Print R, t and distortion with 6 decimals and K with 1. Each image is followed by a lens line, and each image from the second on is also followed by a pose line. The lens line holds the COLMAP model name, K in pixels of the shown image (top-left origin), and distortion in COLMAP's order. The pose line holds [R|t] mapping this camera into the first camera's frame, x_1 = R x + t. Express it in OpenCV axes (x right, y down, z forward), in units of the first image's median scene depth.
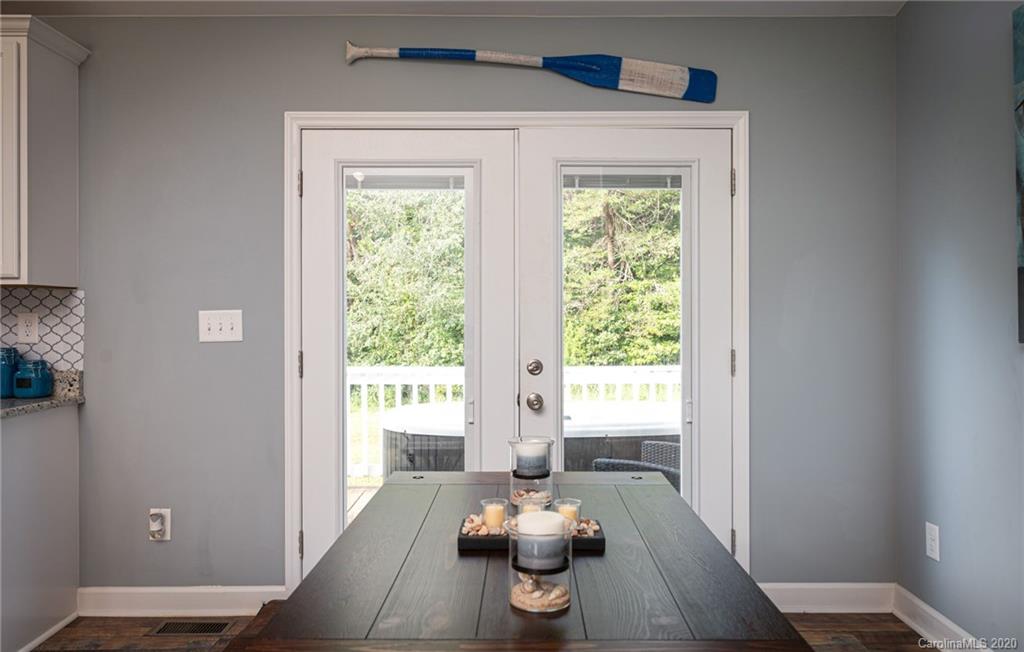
lens RADIAL K [[800.9, 0, 510.8], [0, 800.9, 324.1], [0, 0, 1]] dist [-0.006893, -0.002954]
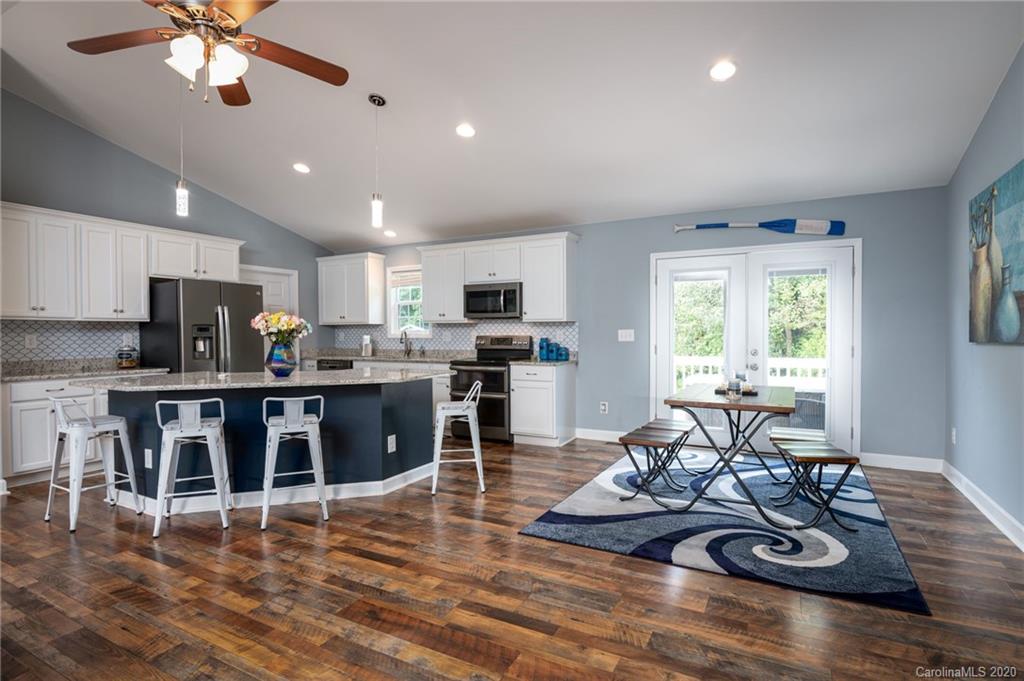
lens RADIAL K [[531.6, 0, 512.9], [0, 531.6, 342.9], [0, 0, 1]] dist [-0.014053, -0.001365]
pose [[0.897949, 0.006922, -0.440046, 0.077925], [-0.001119, 0.999909, 0.013447, 0.003928], [0.440099, -0.011582, 0.897875, -0.740035]]
